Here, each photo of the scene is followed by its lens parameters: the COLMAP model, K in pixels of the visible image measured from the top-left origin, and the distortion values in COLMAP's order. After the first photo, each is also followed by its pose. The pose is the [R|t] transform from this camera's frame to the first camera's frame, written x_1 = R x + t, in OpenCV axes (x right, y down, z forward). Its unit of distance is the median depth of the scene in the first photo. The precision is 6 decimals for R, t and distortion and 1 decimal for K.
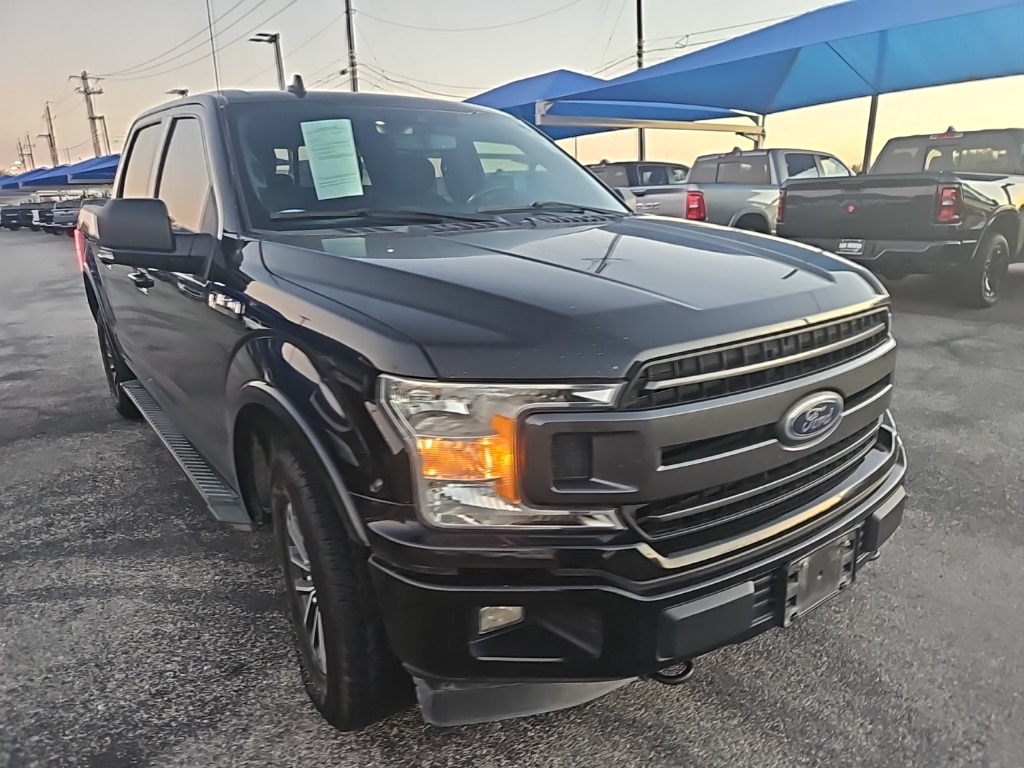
lens RADIAL K [[681.1, 0, 514.3], [0, 681.1, 376.0], [0, 0, 1]] dist [0.066011, -0.054861]
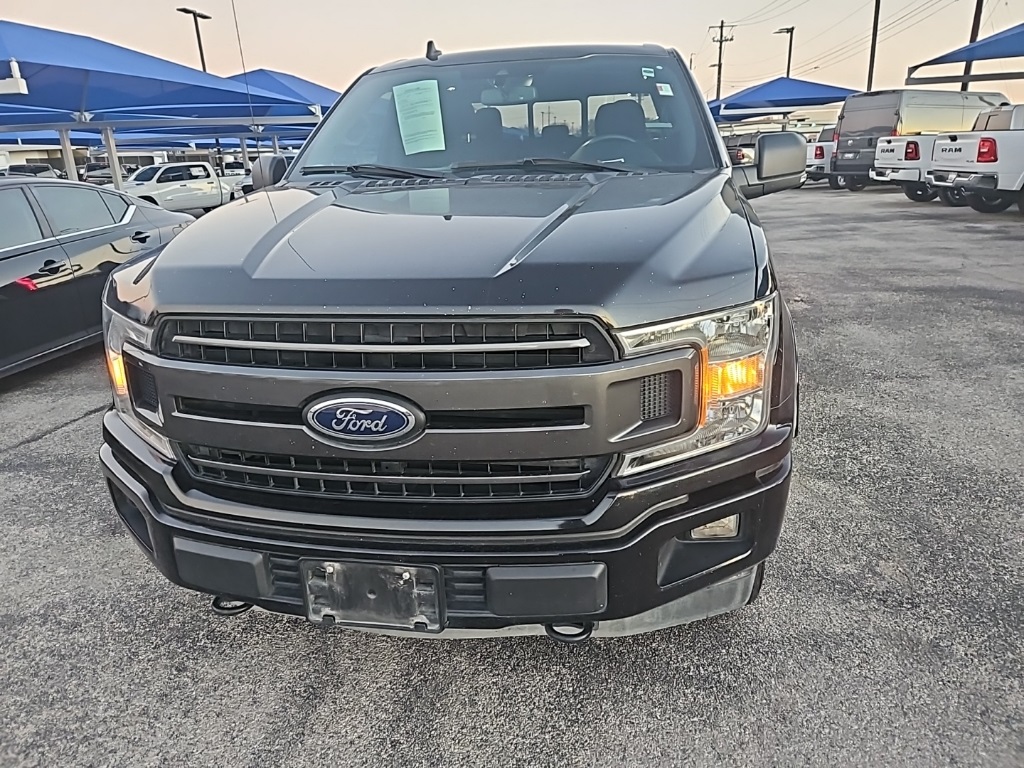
lens RADIAL K [[681.1, 0, 508.9], [0, 681.1, 386.0], [0, 0, 1]] dist [0.066011, -0.054861]
pose [[0.686409, 0.233234, -0.688799, 0.721988], [-0.169618, 0.972397, 0.160234, -0.095992], [0.707158, 0.006847, 0.707022, 0.318290]]
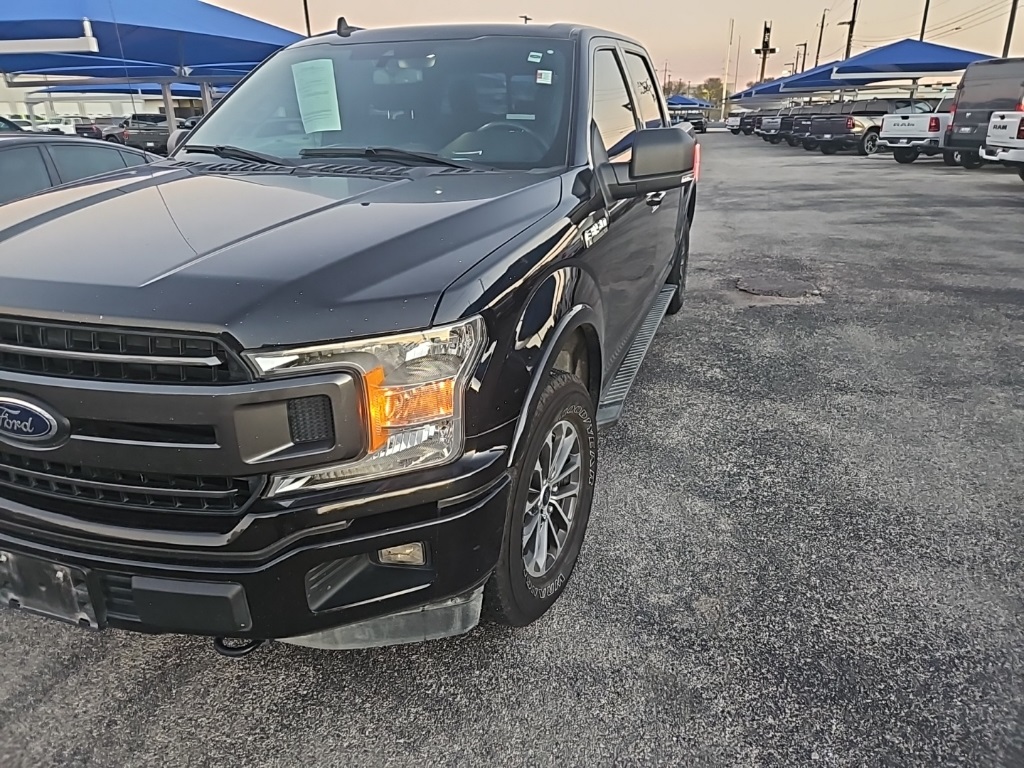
lens RADIAL K [[681.1, 0, 509.2], [0, 681.1, 378.3], [0, 0, 1]] dist [0.066011, -0.054861]
pose [[0.568119, 0.312131, -0.761456, 0.916509], [-0.216564, 0.949371, 0.227583, -0.208320], [0.793940, 0.035609, 0.606952, 0.596114]]
